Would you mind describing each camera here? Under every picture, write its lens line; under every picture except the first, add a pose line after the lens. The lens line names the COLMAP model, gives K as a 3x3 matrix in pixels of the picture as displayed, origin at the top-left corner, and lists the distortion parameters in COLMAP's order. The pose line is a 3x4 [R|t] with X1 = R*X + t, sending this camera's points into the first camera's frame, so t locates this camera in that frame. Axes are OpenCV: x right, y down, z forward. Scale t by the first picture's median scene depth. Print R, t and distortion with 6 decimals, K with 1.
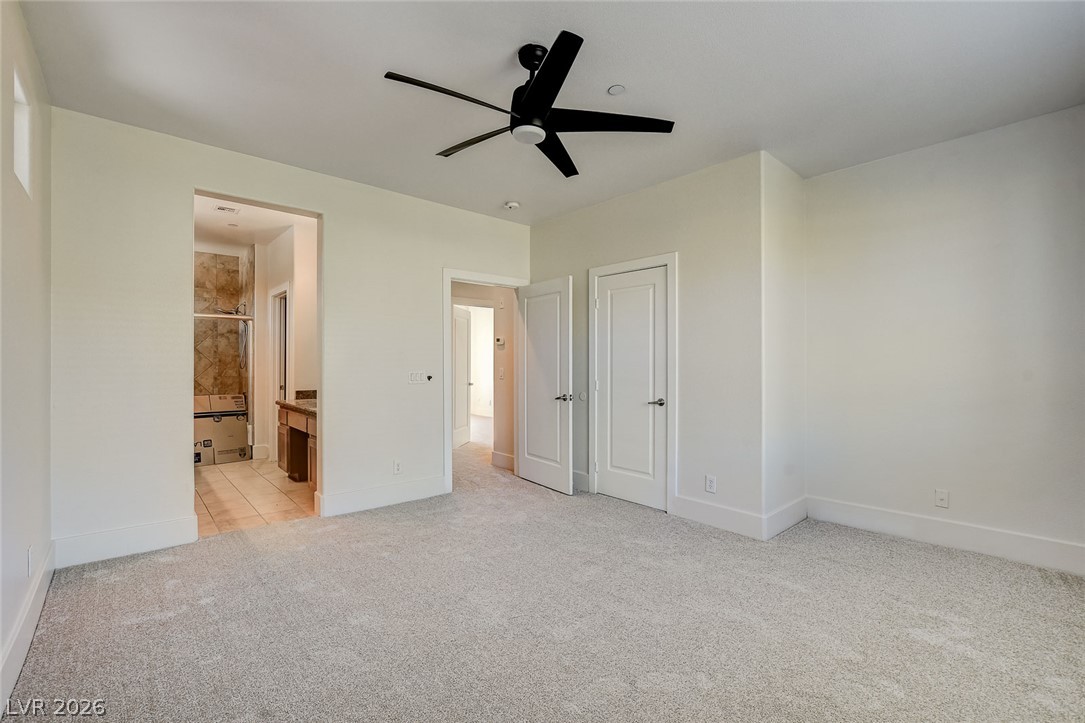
lens RADIAL K [[478.9, 0, 534.1], [0, 478.9, 359.8], [0, 0, 1]] dist [-0.019651, 0.003753]
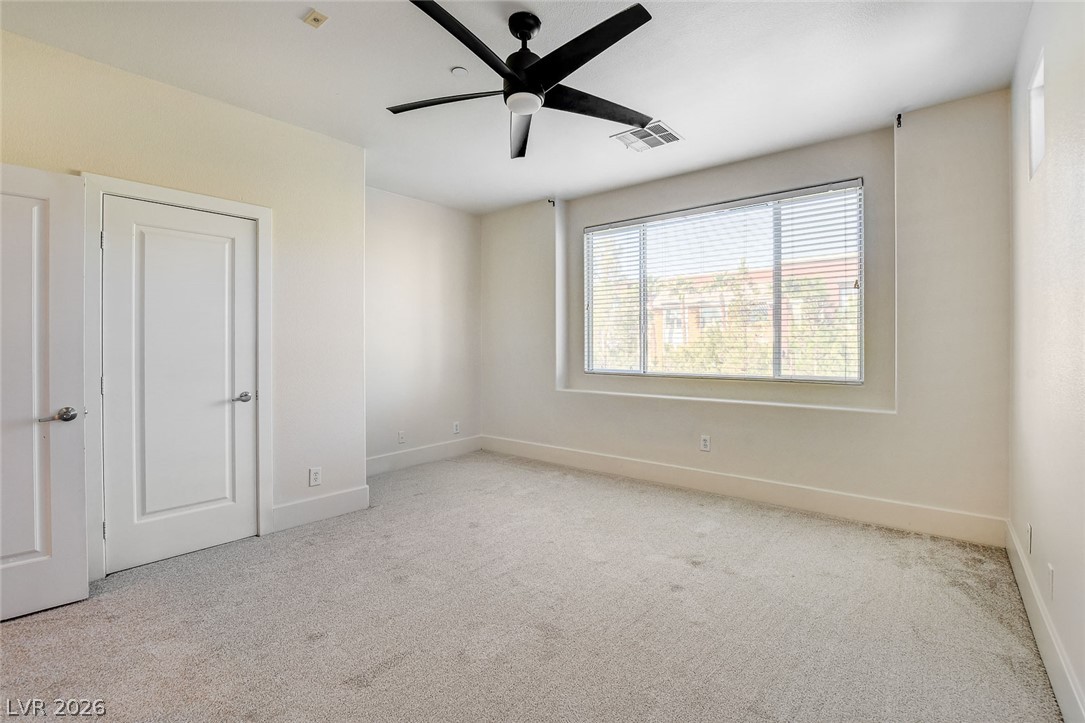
lens RADIAL K [[478.9, 0, 534.5], [0, 478.9, 351.3], [0, 0, 1]] dist [-0.019651, 0.003753]
pose [[-0.149767, -0.006916, 0.988697, -0.565248], [-0.004492, 0.999970, 0.006314, 0.008363], [-0.988711, -0.003496, -0.149793, 0.668433]]
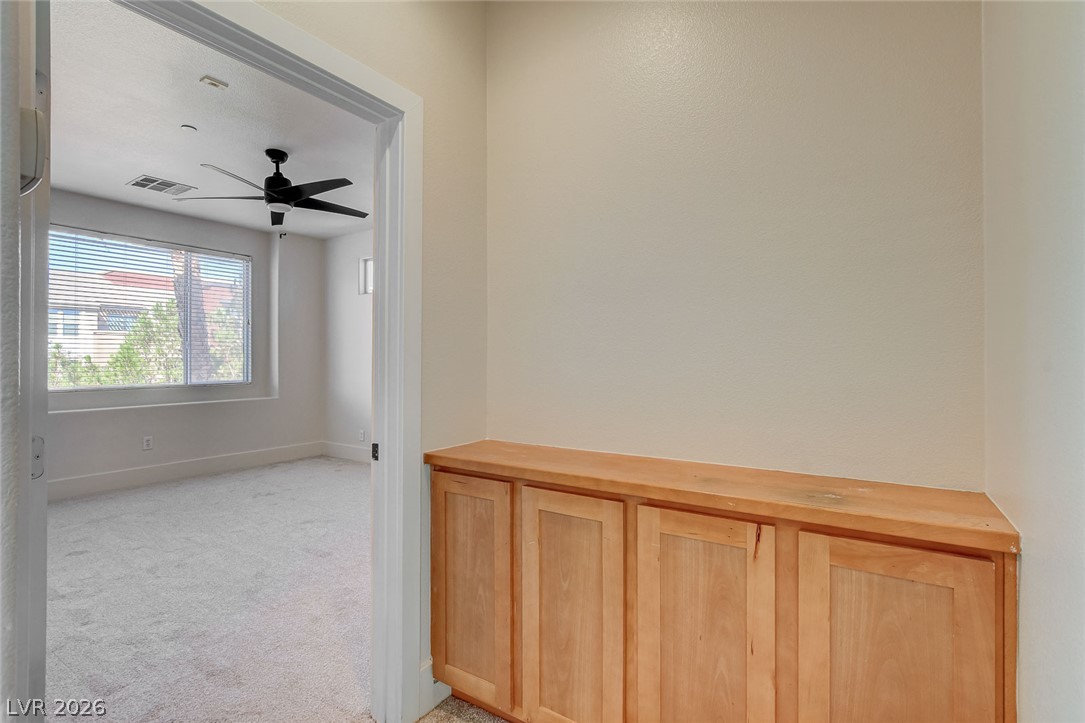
lens RADIAL K [[501.1, 0, 549.7], [0, 501.1, 356.2], [0, 0, 1]] dist [-0.015946, 0.001607]
pose [[-0.968048, 0.000905, -0.250765, -0.272200], [0.002431, 0.999980, -0.005775, 0.000297], [0.250755, -0.006200, -0.968031, 1.640206]]
